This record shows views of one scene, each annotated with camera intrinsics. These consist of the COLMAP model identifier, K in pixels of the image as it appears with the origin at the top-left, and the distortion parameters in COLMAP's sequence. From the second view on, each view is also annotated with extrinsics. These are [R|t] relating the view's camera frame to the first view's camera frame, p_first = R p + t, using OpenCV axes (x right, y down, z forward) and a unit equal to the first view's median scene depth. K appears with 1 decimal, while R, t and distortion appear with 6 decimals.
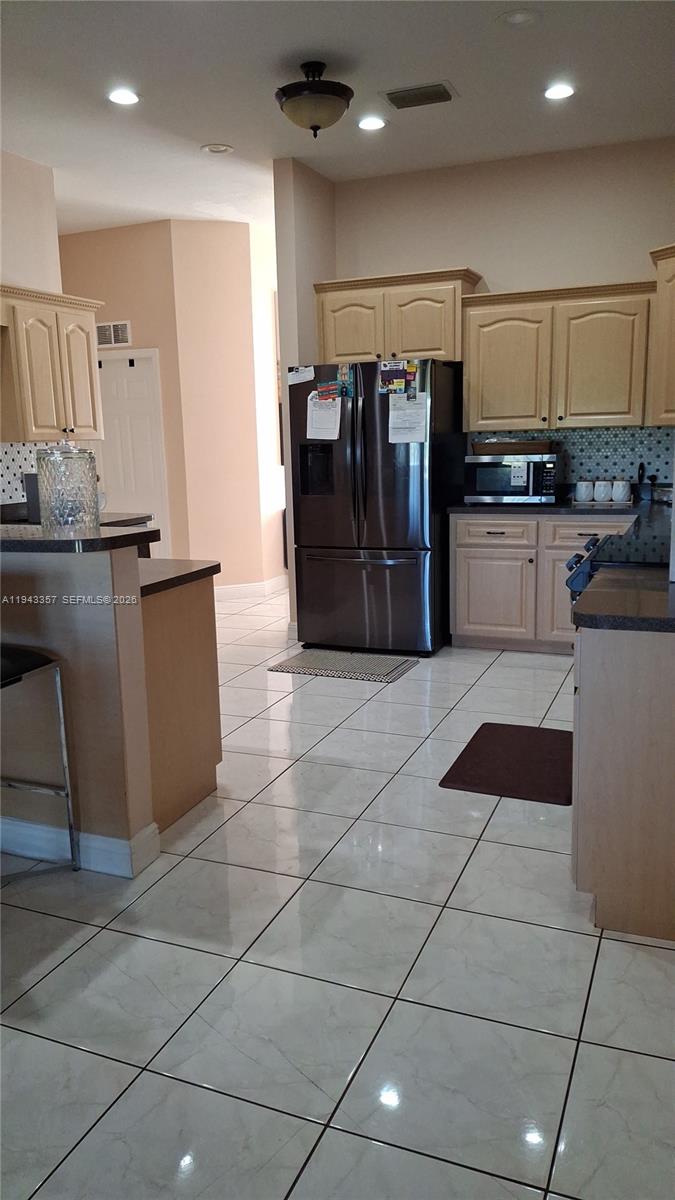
lens RADIAL K [[890.7, 0, 343.2], [0, 890.7, 603.8], [0, 0, 1]] dist [0.035883, -0.077929]
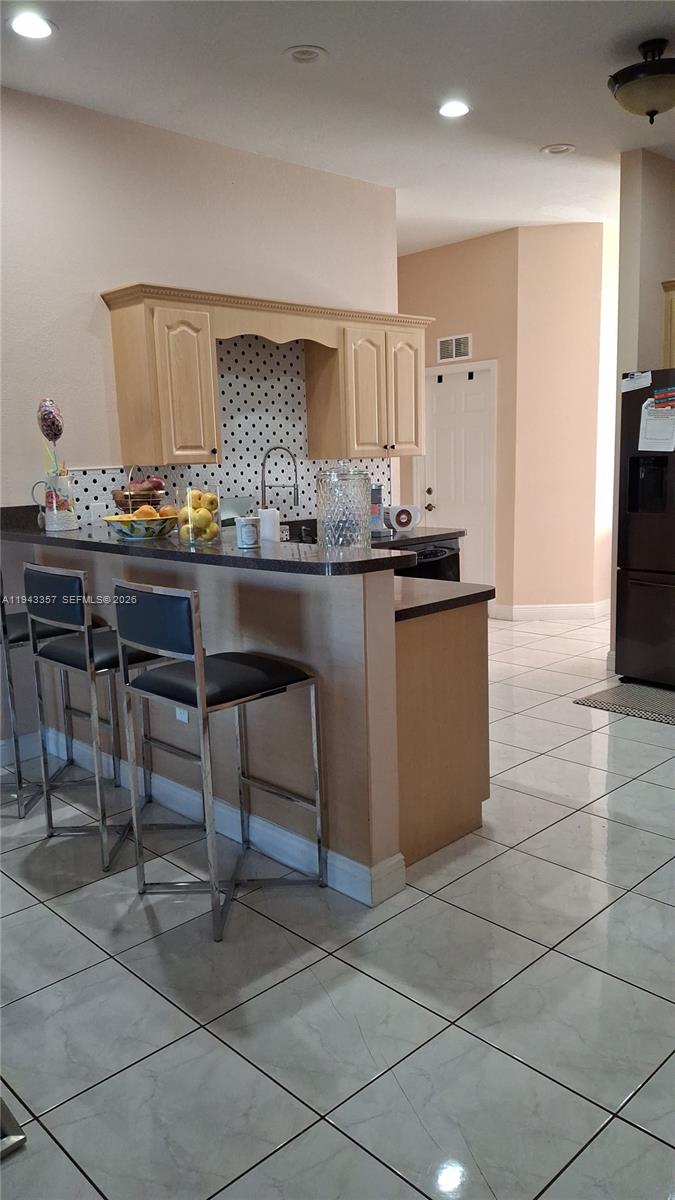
lens RADIAL K [[890.7, 0, 316.8], [0, 890.7, 593.9], [0, 0, 1]] dist [0.035883, -0.077929]
pose [[0.903762, 0.059354, -0.423900, 0.085214], [-0.067444, 0.997715, -0.004092, -0.021972], [0.422688, 0.032288, 0.905700, 0.064785]]
